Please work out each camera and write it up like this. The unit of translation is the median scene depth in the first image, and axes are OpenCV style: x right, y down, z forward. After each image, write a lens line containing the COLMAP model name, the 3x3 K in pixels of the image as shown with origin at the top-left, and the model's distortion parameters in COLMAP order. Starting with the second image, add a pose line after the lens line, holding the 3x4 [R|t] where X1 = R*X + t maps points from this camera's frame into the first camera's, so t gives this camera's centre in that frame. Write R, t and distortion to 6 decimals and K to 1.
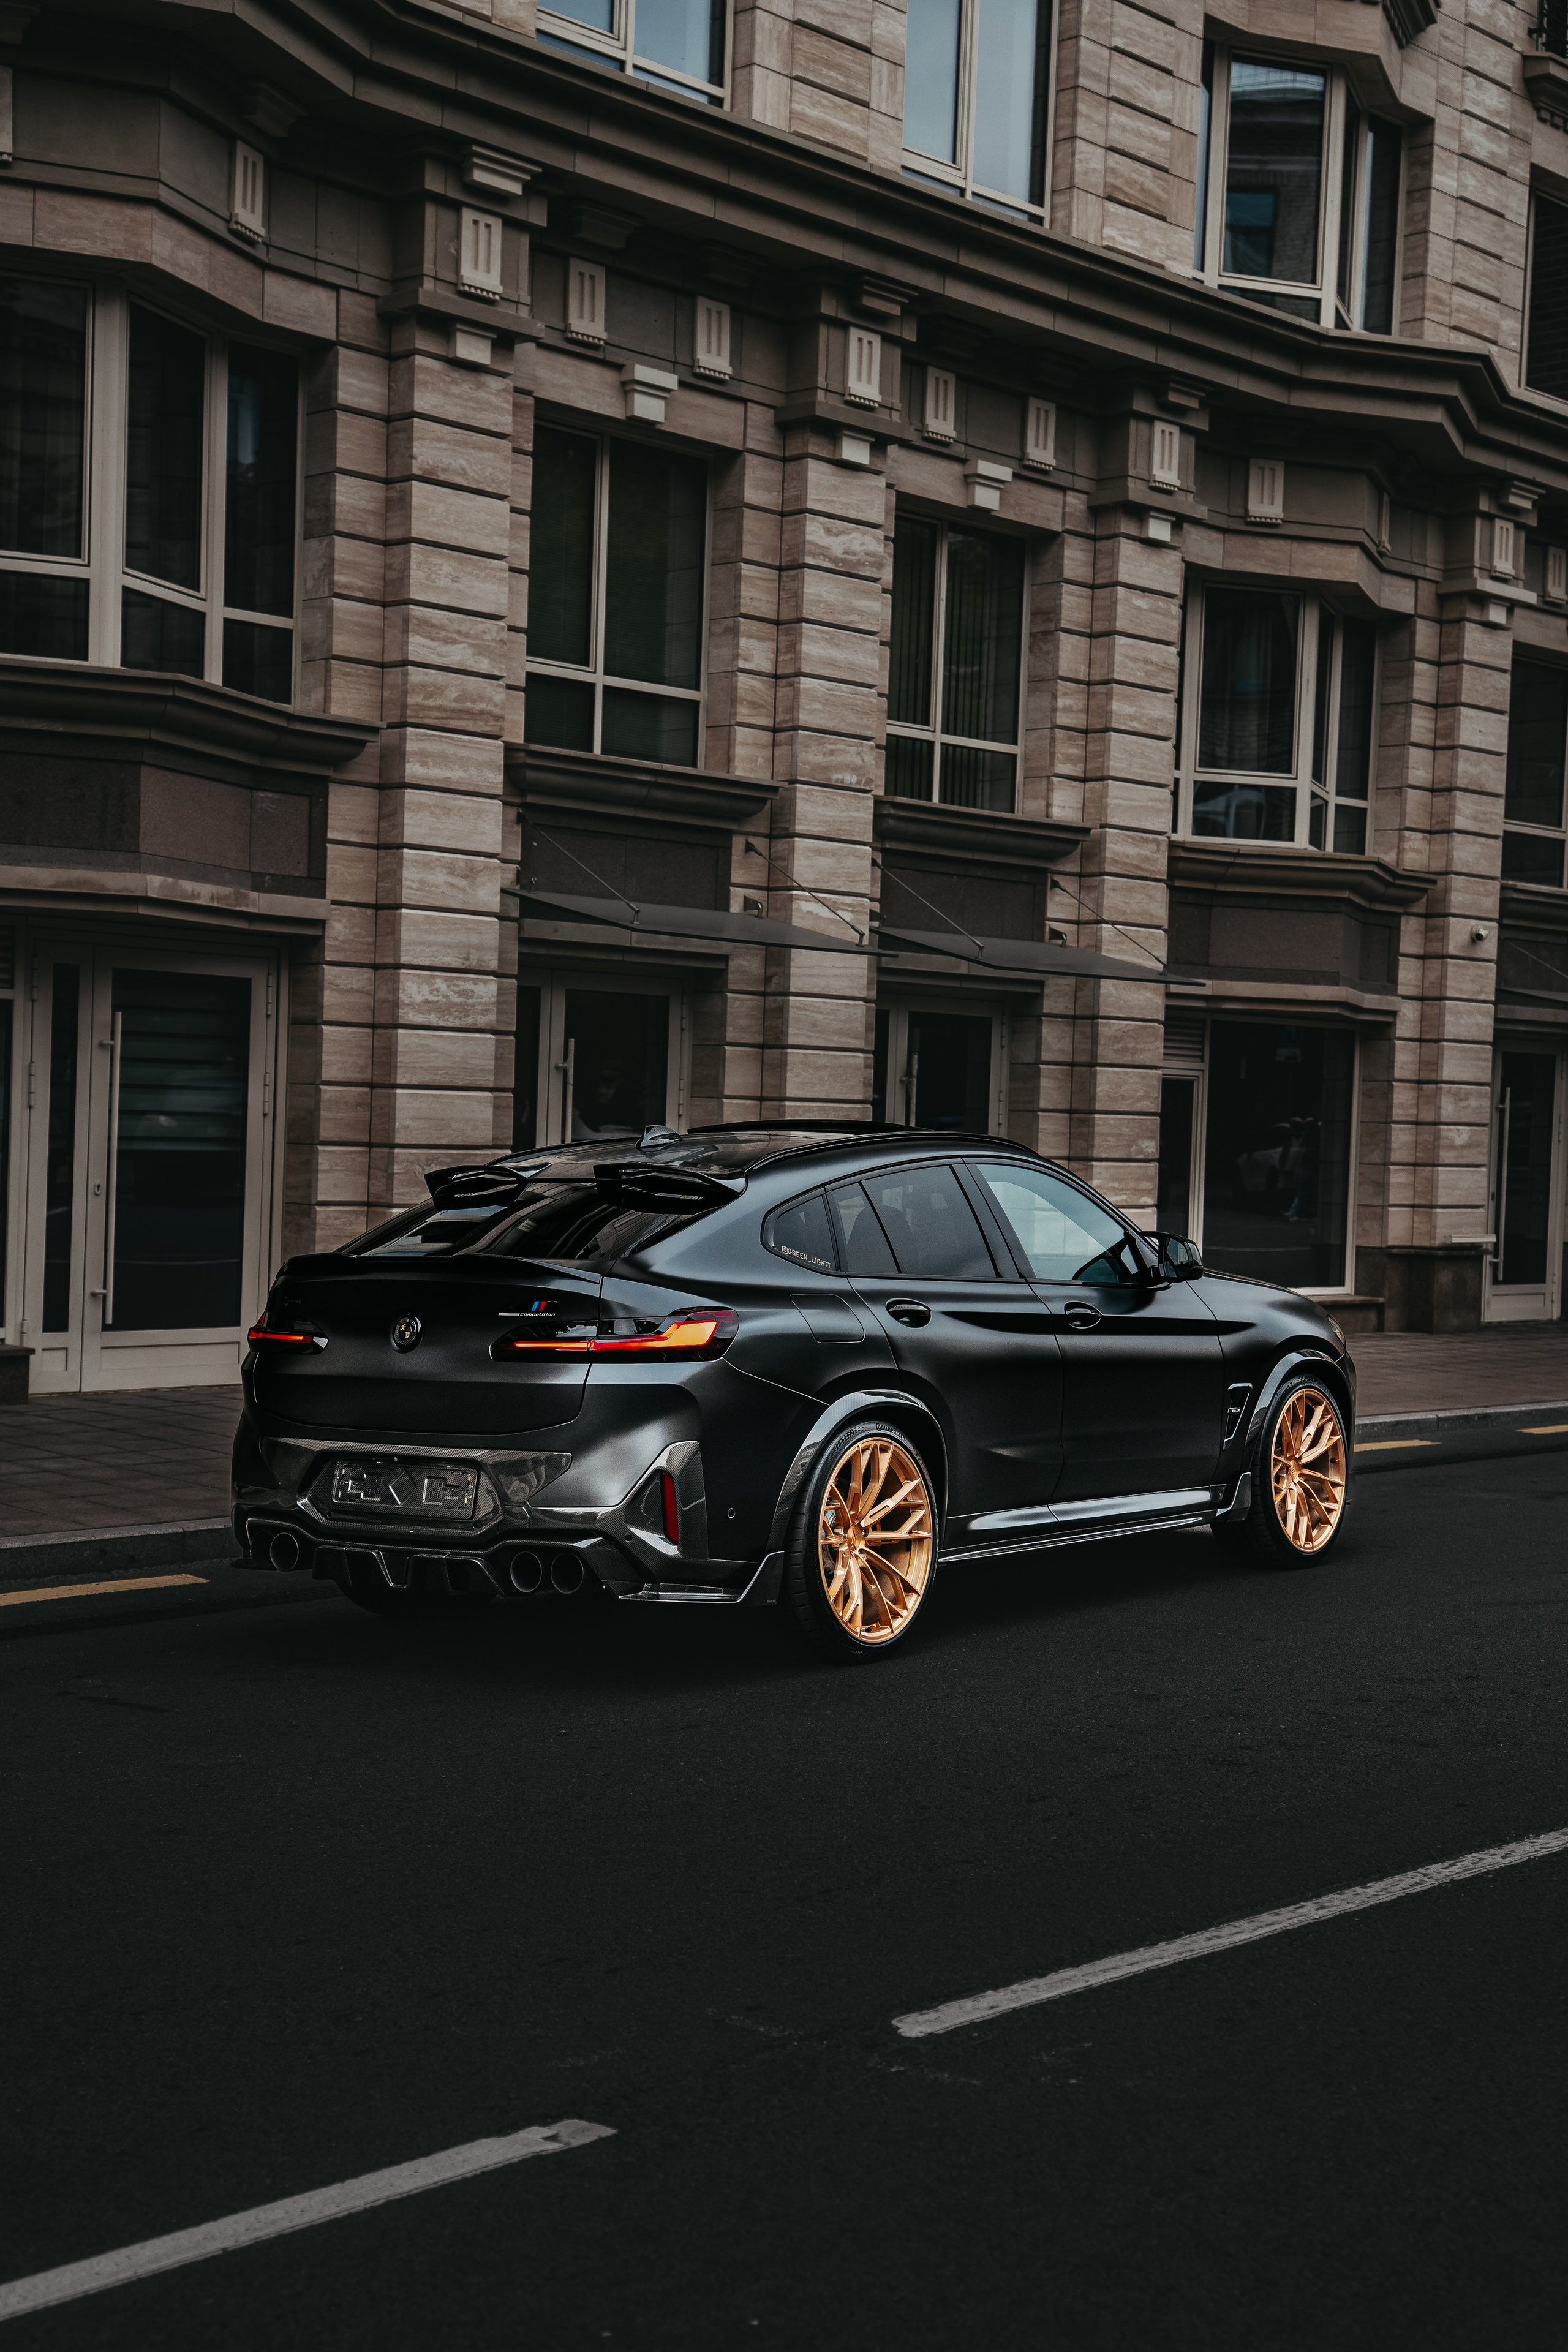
lens RADIAL K [[3105.0, 0, 784.0], [0, 3105.0, 1176.0], [0, 0, 1]] dist [0.270211, -0.644181]
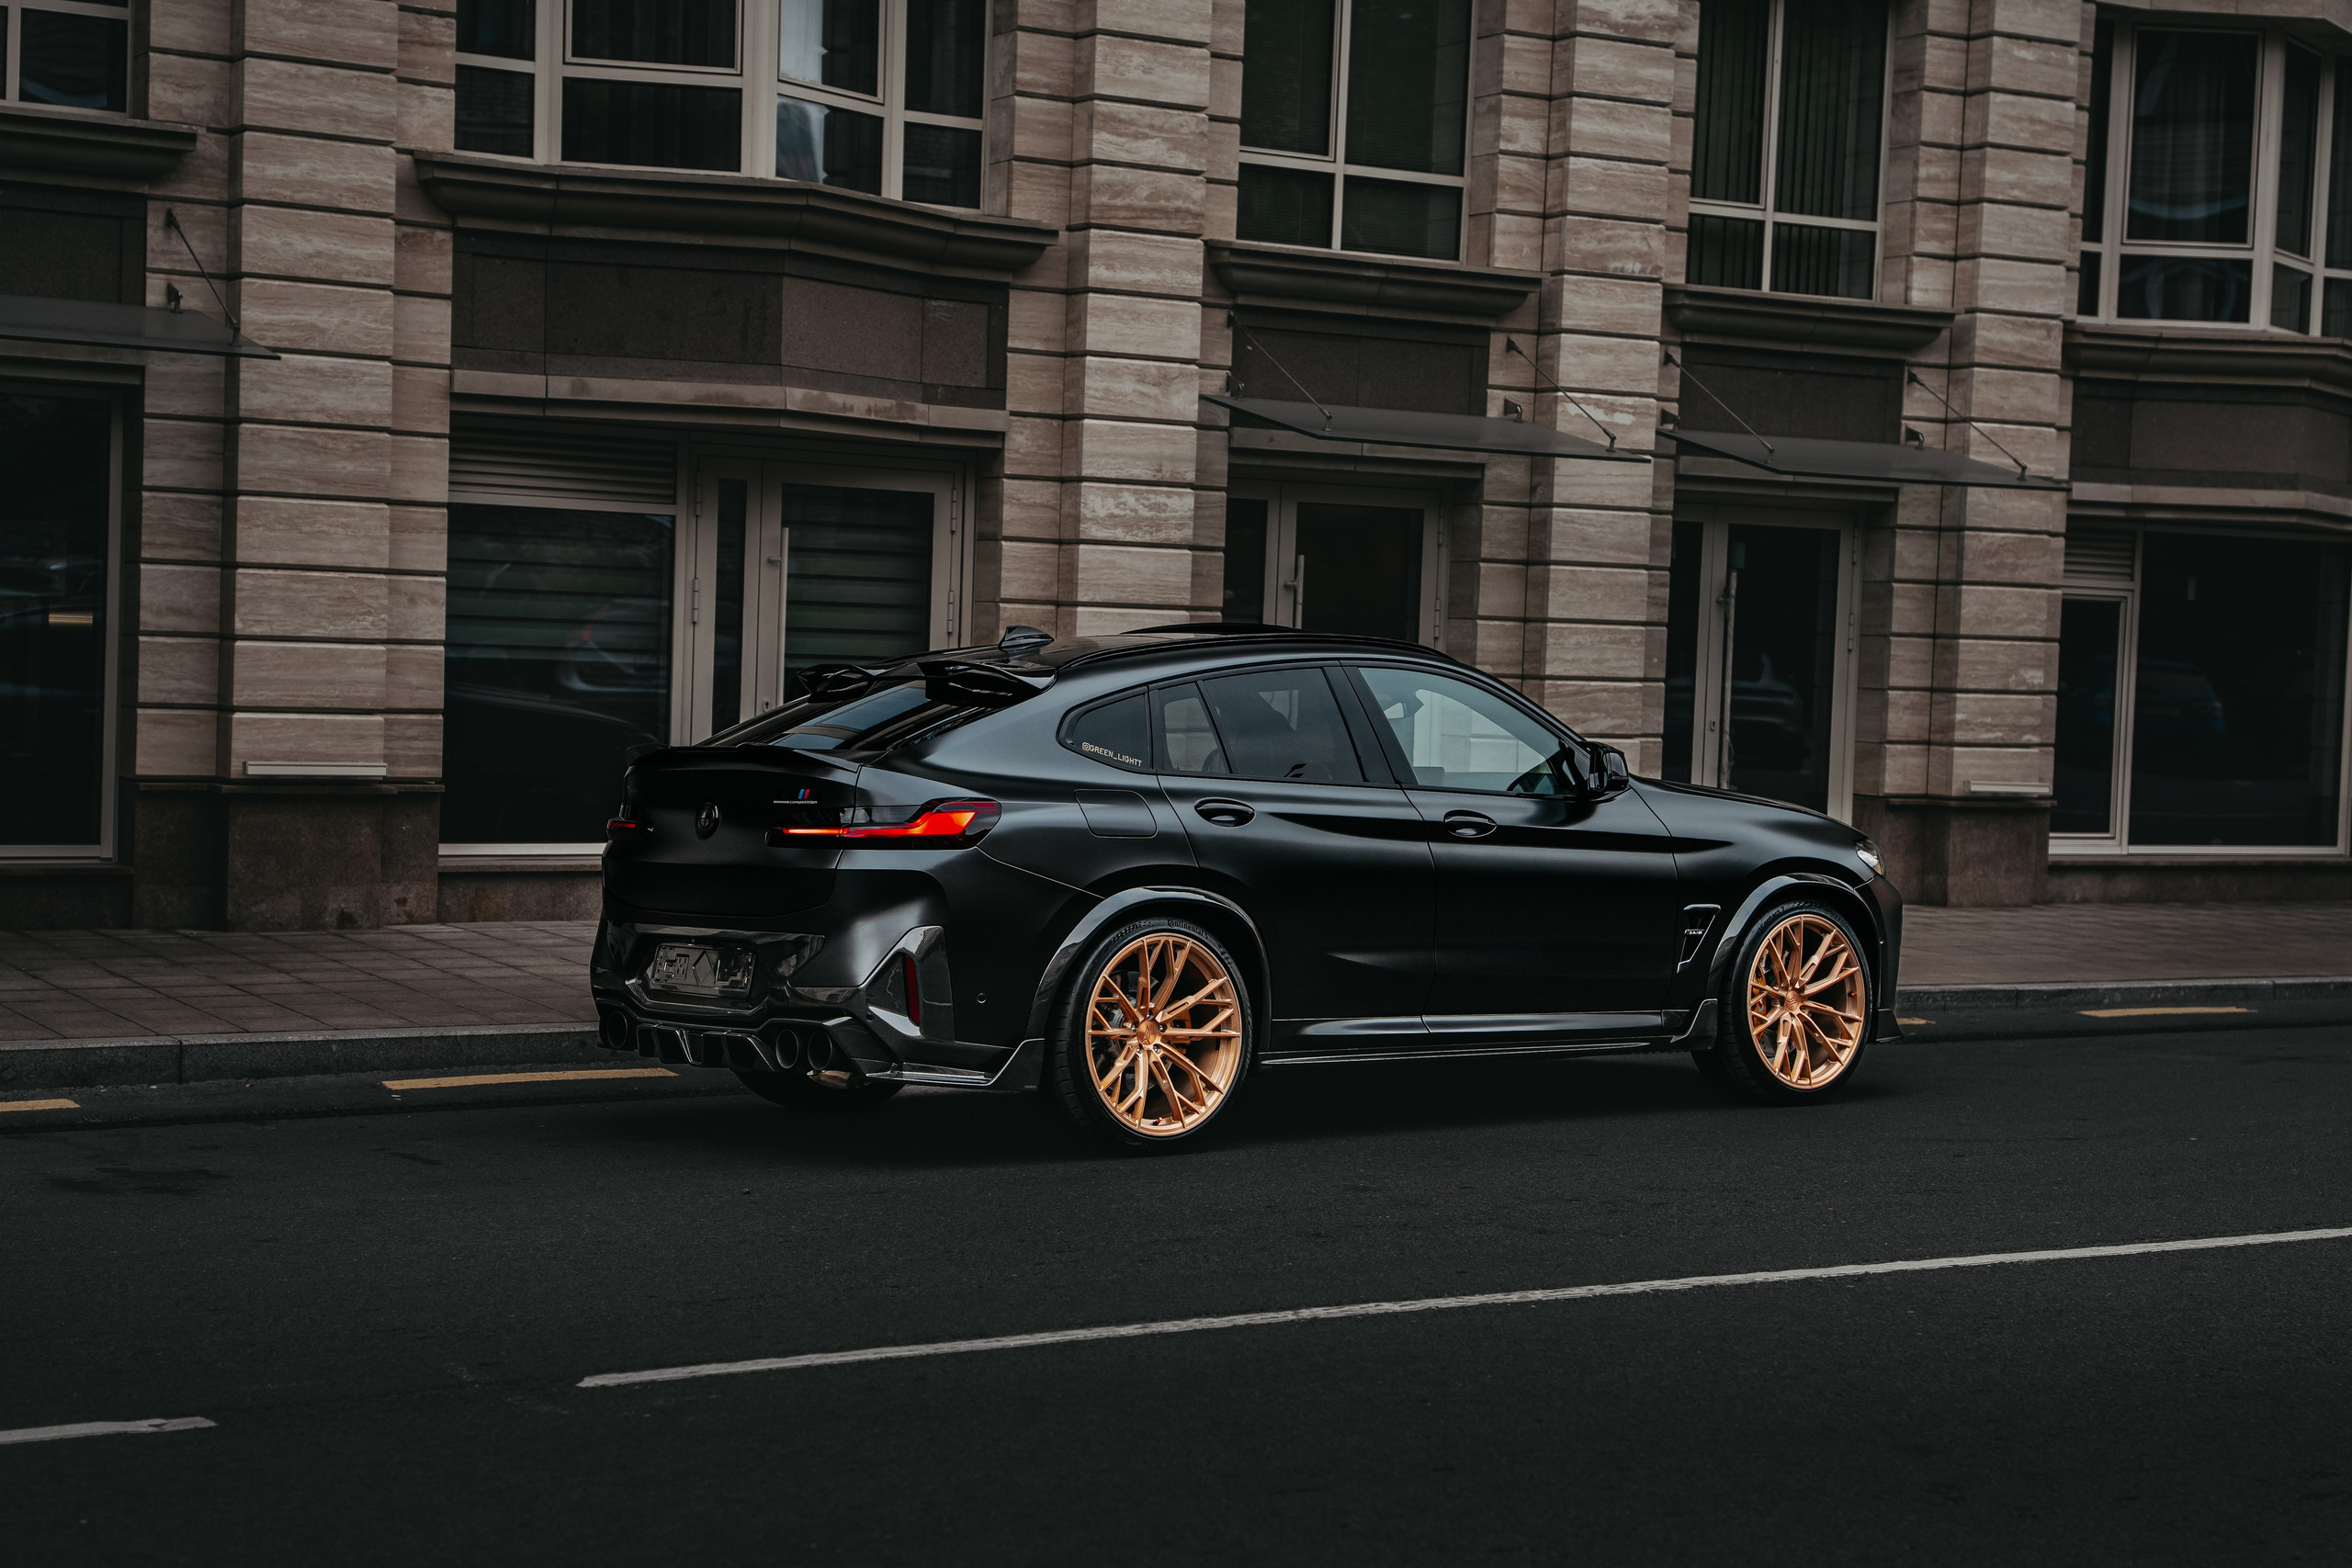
lens RADIAL K [[3608.5, 0, 1176.0], [0, 3608.5, 784.0], [0, 0, 1]] dist [0.375327, -1.270897]
pose [[0.966747, 0.012031, -0.255452, 0.187672], [-0.008912, 0.999871, 0.013364, 0.011467], [0.255580, -0.010643, 0.966729, -0.071542]]
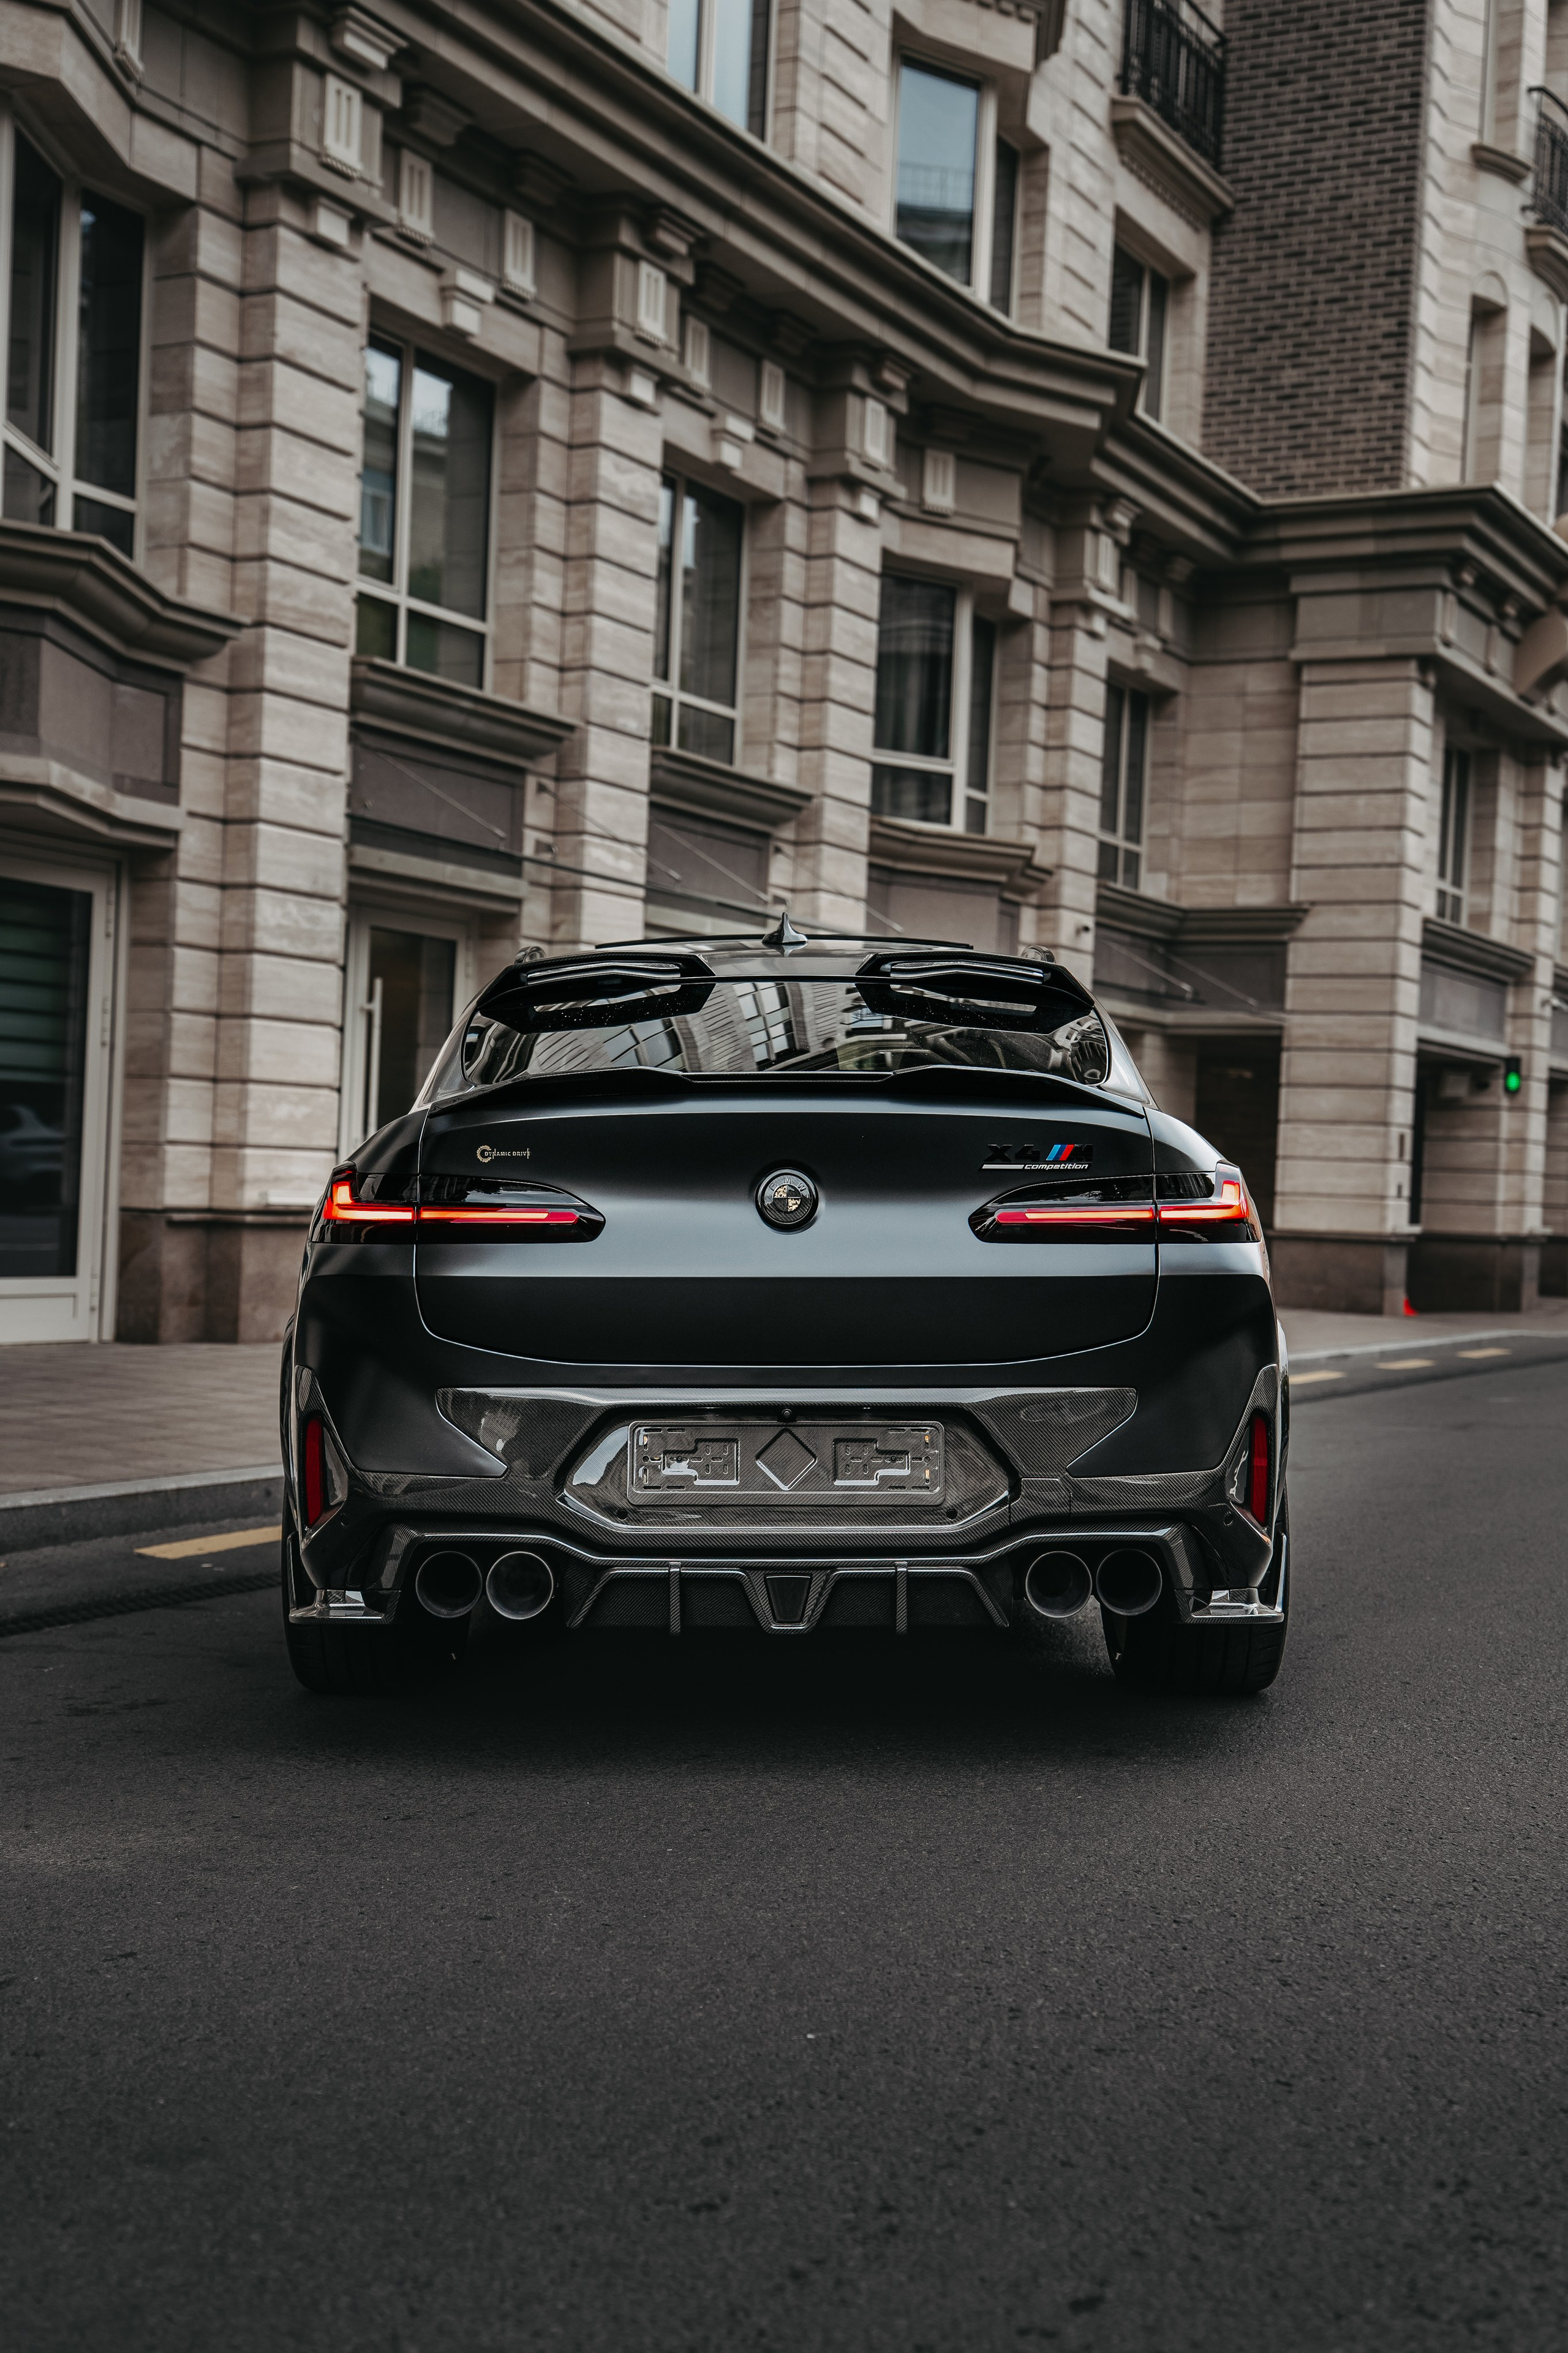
lens RADIAL K [[2907.6, 0, 784.0], [0, 2907.6, 1176.5], [0, 0, 1]] dist [0.222276, -0.478021]
pose [[0.962441, 0.005606, 0.271433, -0.203481], [-0.002051, 0.999908, -0.013378, 0.029255], [-0.271483, 0.012318, 0.962364, 0.123541]]
